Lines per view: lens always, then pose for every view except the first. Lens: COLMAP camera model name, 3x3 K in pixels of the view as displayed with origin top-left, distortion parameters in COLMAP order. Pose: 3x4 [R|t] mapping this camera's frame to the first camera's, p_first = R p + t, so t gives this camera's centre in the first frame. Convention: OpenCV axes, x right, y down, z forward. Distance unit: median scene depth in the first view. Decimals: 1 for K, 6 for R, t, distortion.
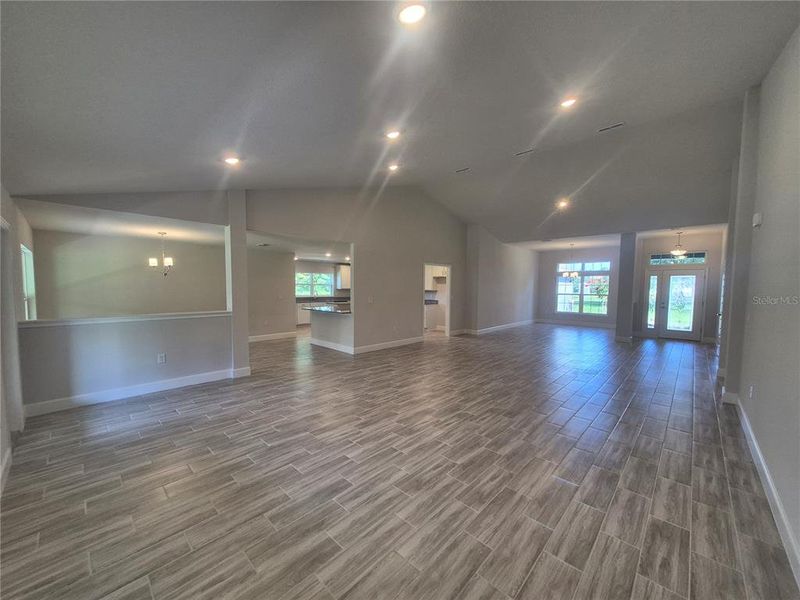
lens RADIAL K [[313.1, 0, 403.1], [0, 313.1, 305.9], [0, 0, 1]] dist [0.005310, -0.000974]
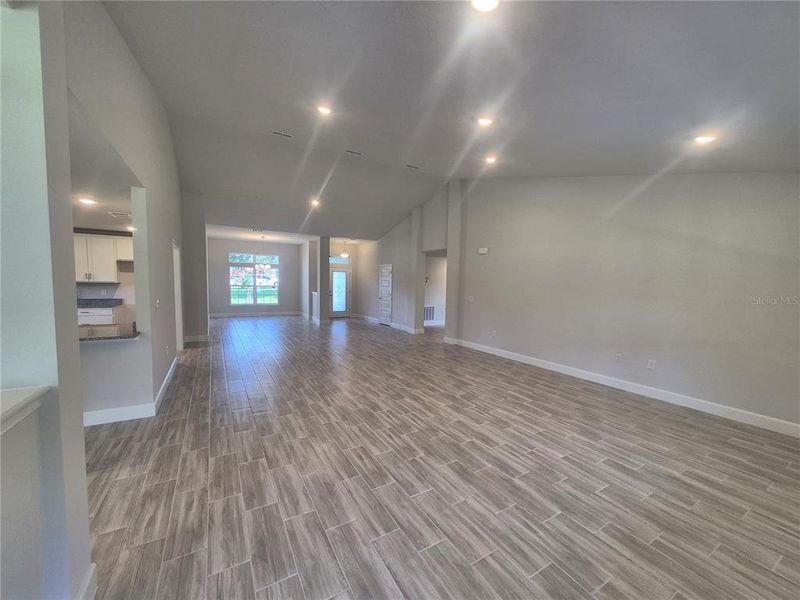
lens RADIAL K [[313.1, 0, 399.9], [0, 313.1, 294.6], [0, 0, 1]] dist [0.005310, -0.000974]
pose [[0.280093, -0.038669, 0.959194, -0.911829], [0.042765, 0.998699, 0.027774, -0.056328], [-0.959020, 0.033241, 0.281382, 0.873884]]
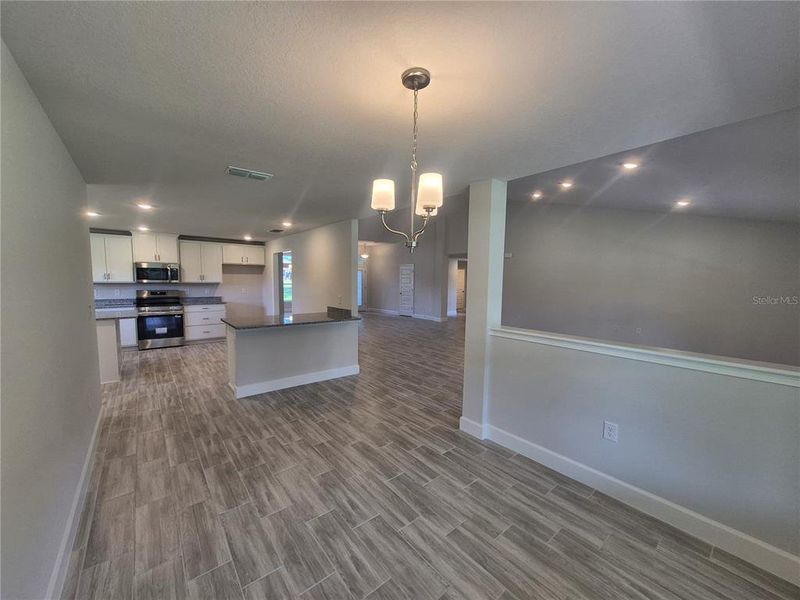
lens RADIAL K [[313.1, 0, 397.6], [0, 313.1, 294.2], [0, 0, 1]] dist [0.005310, -0.000974]
pose [[0.127823, -0.053058, 0.990377, -1.516290], [0.052991, 0.997507, 0.046601, -0.099191], [-0.990380, 0.046525, 0.130316, 1.446434]]
